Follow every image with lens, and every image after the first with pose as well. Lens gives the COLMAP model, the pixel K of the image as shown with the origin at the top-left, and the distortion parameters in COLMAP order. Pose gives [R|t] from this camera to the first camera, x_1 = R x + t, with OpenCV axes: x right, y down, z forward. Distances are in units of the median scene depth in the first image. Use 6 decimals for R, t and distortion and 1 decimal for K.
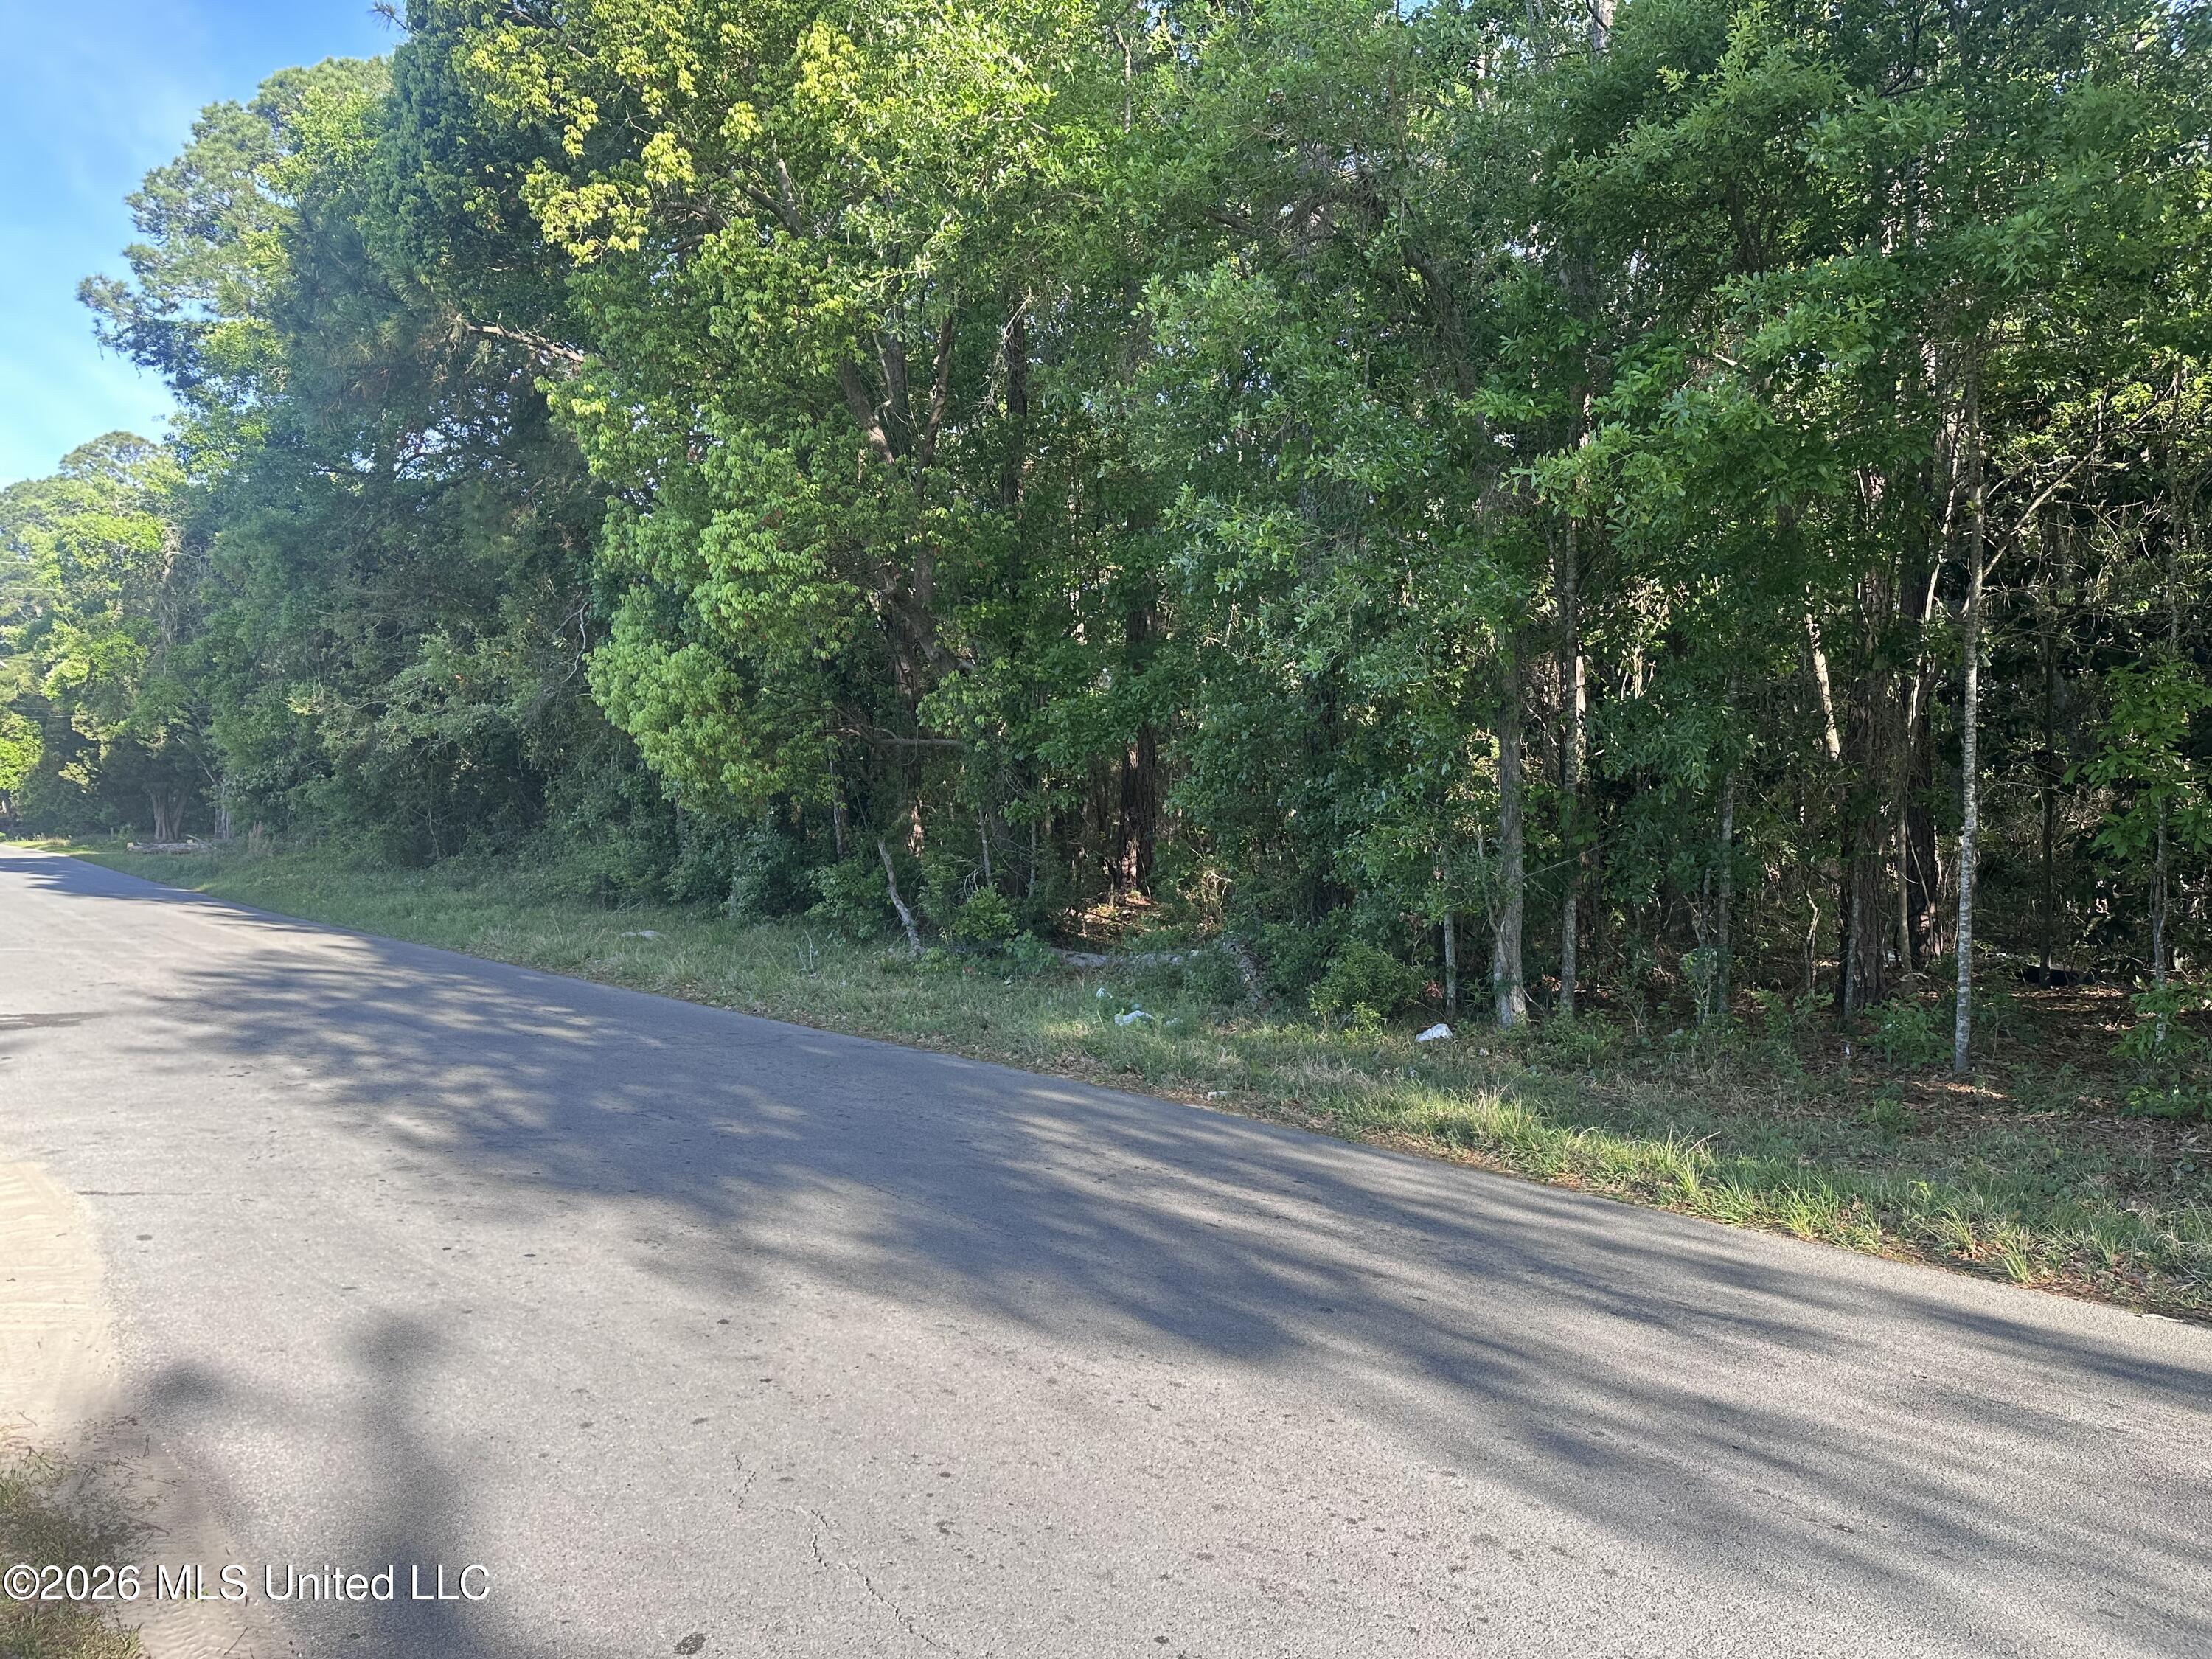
lens RADIAL K [[1534.6, 0, 1110.1], [0, 1534.6, 835.1], [0, 0, 1]] dist [0.062597, -0.076077]
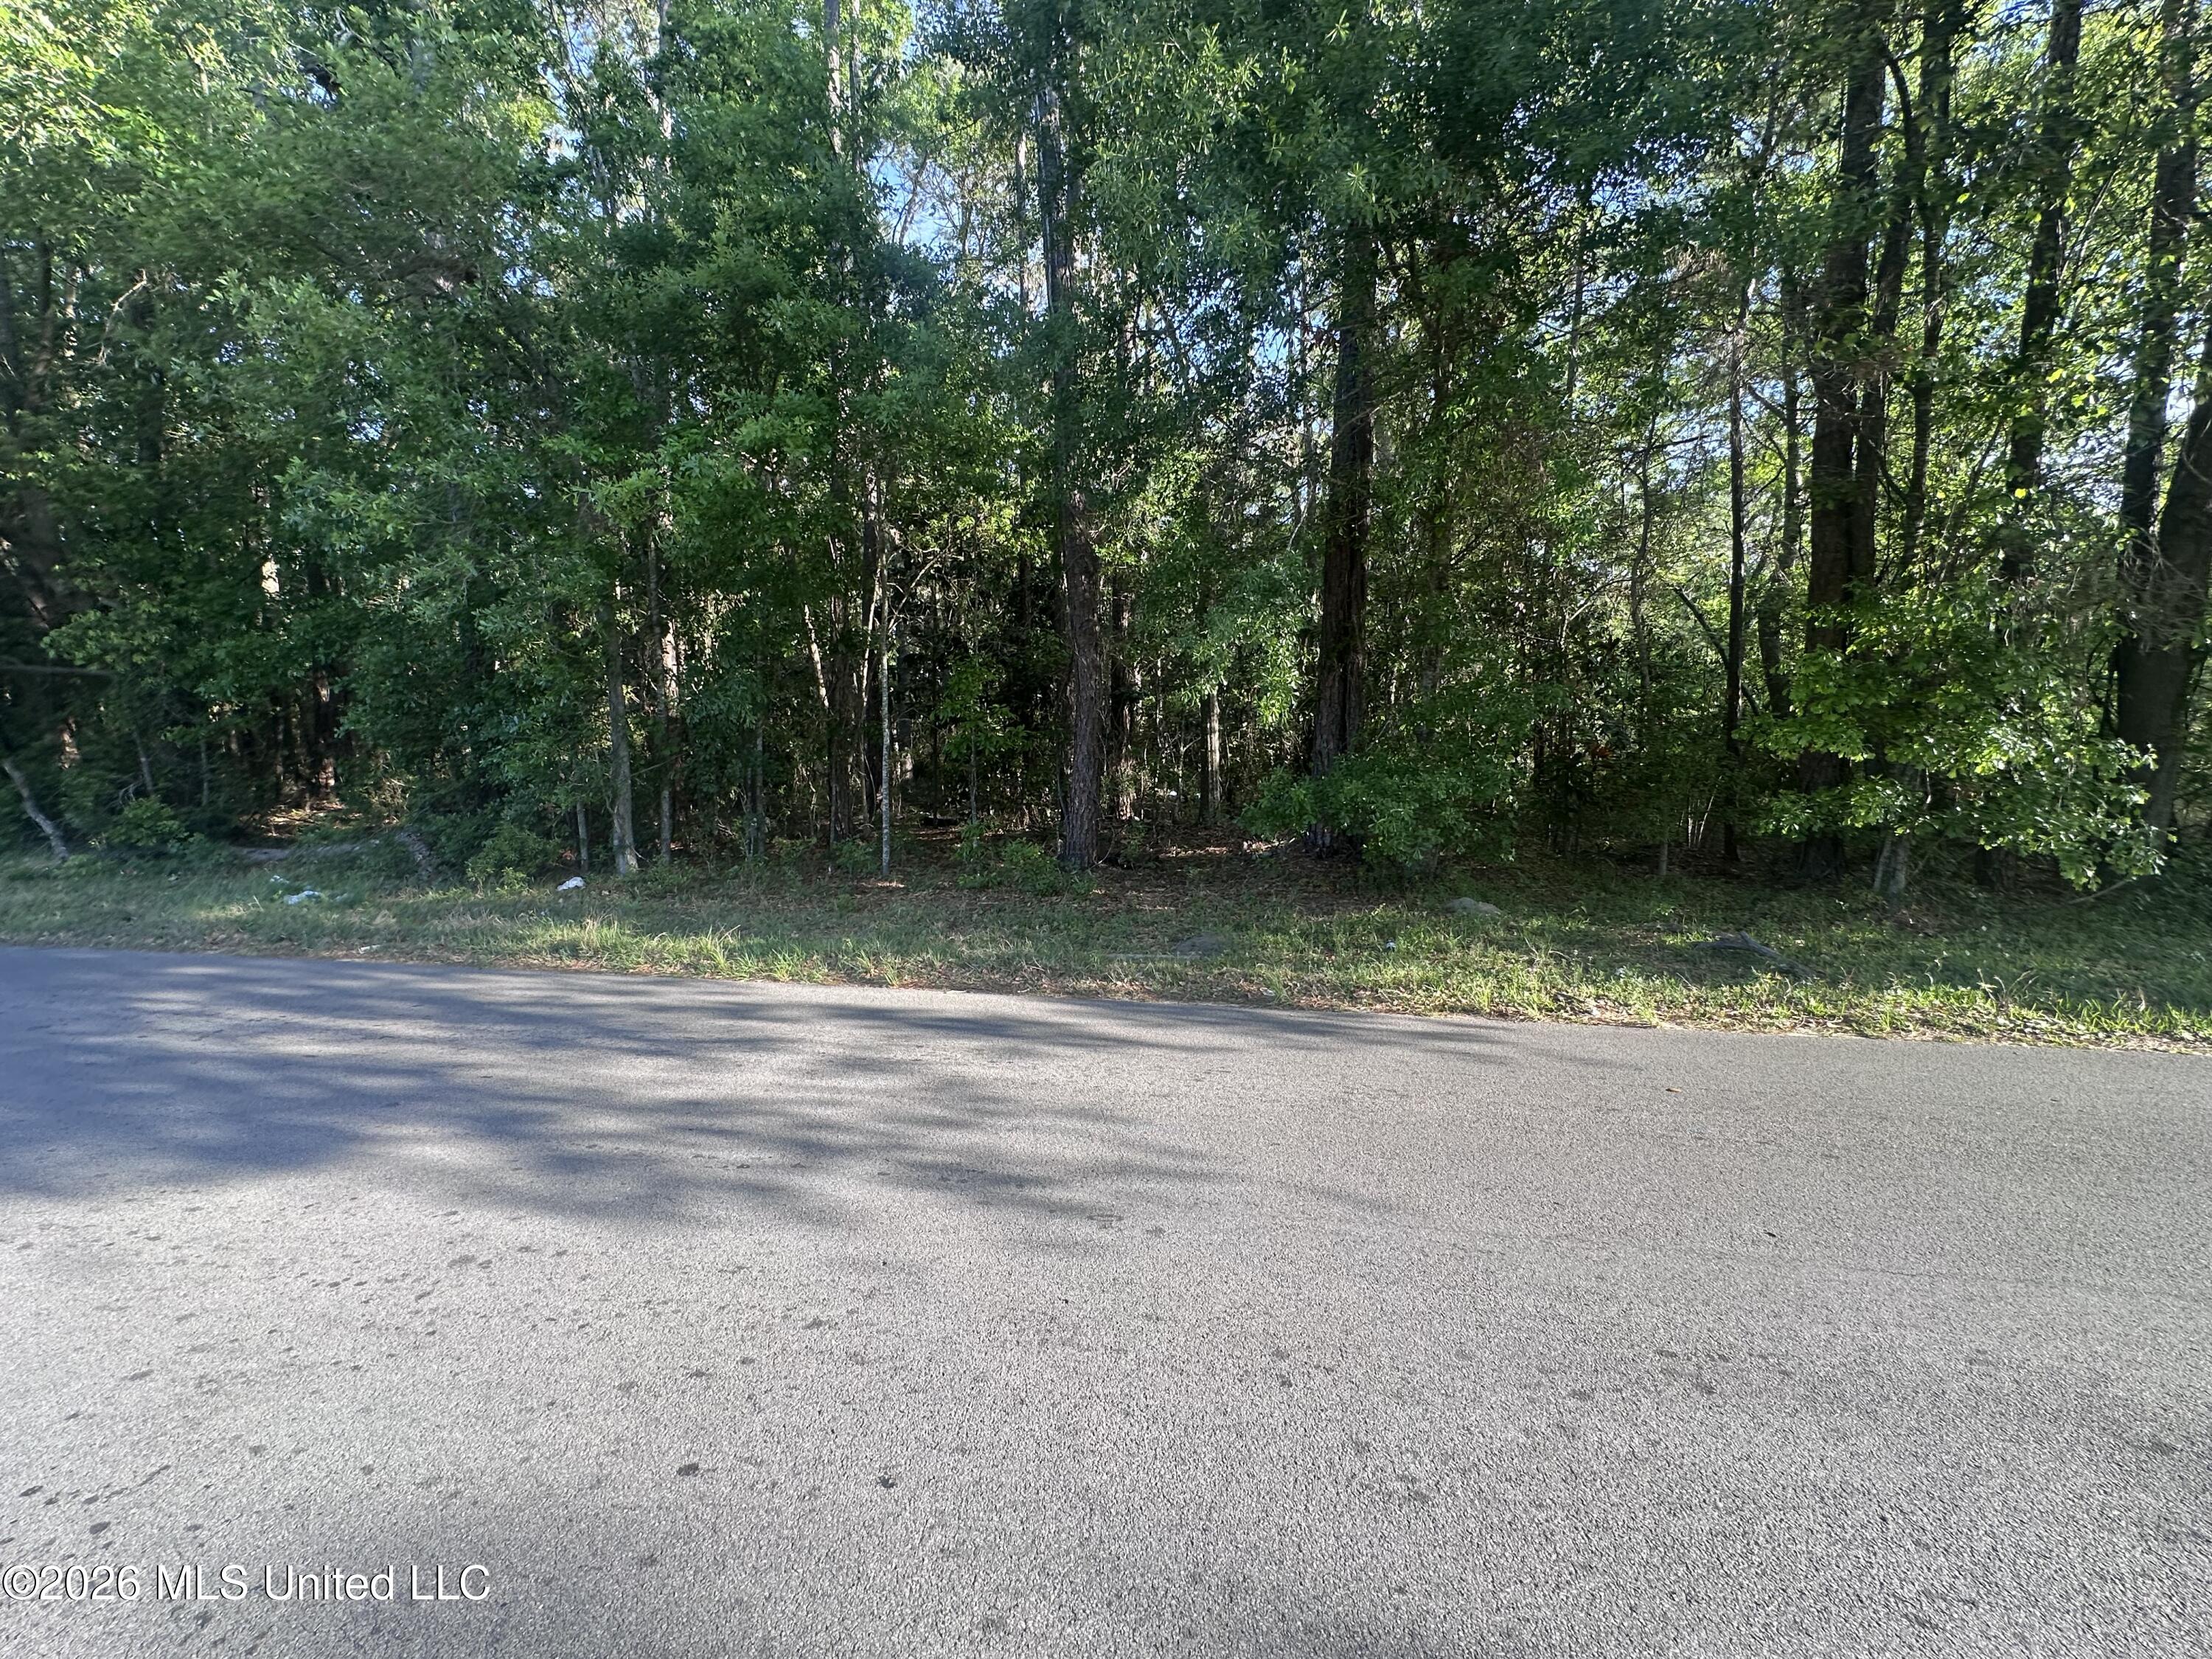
lens RADIAL K [[882.7, 0, 1107.9], [0, 882.7, 831.5], [0, 0, 1]] dist [-0.000201, 0.000433]
pose [[0.758830, -0.063272, 0.648208, 0.072570], [0.007152, 0.996019, 0.088849, 0.009145], [-0.651249, -0.062786, 0.756262, 0.033577]]
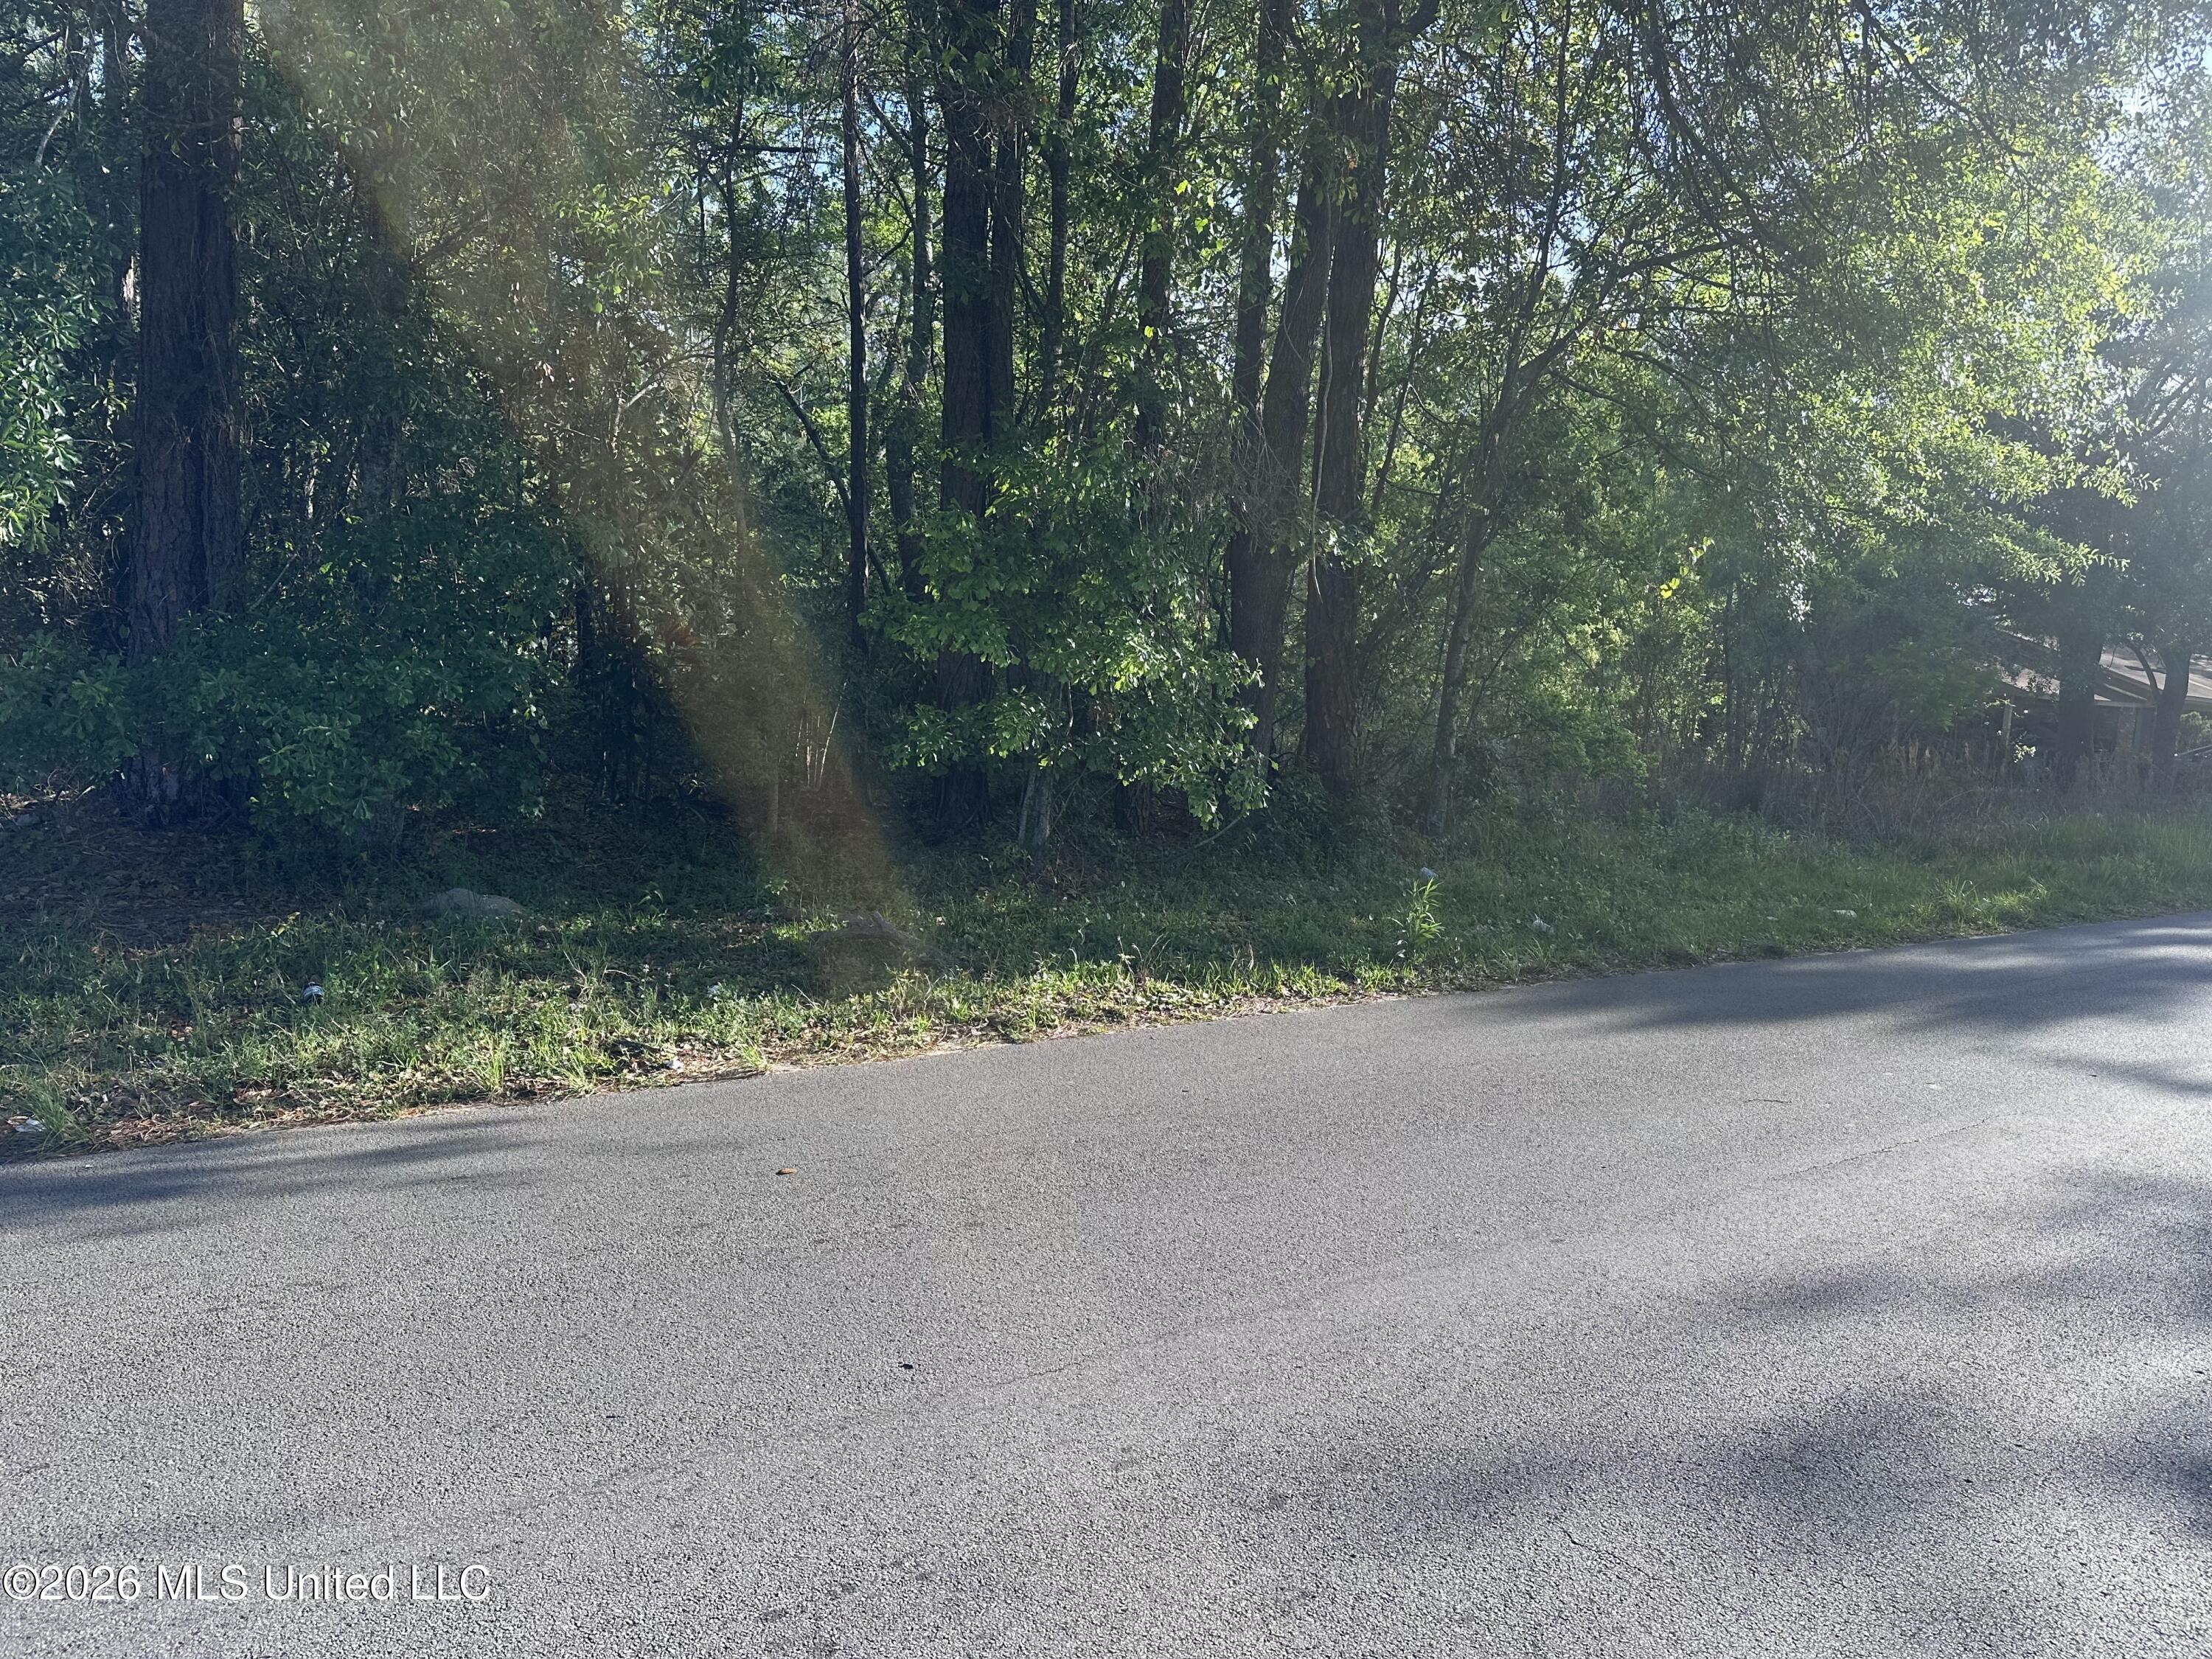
lens RADIAL K [[1534.6, 0, 1124.7], [0, 1534.6, 857.9], [0, 0, 1]] dist [0.062597, -0.076077]
pose [[0.079486, -0.129048, 0.988448, 0.095073], [-0.050386, 0.989797, 0.133276, 0.006093], [-0.995562, -0.060398, 0.072173, 0.036200]]
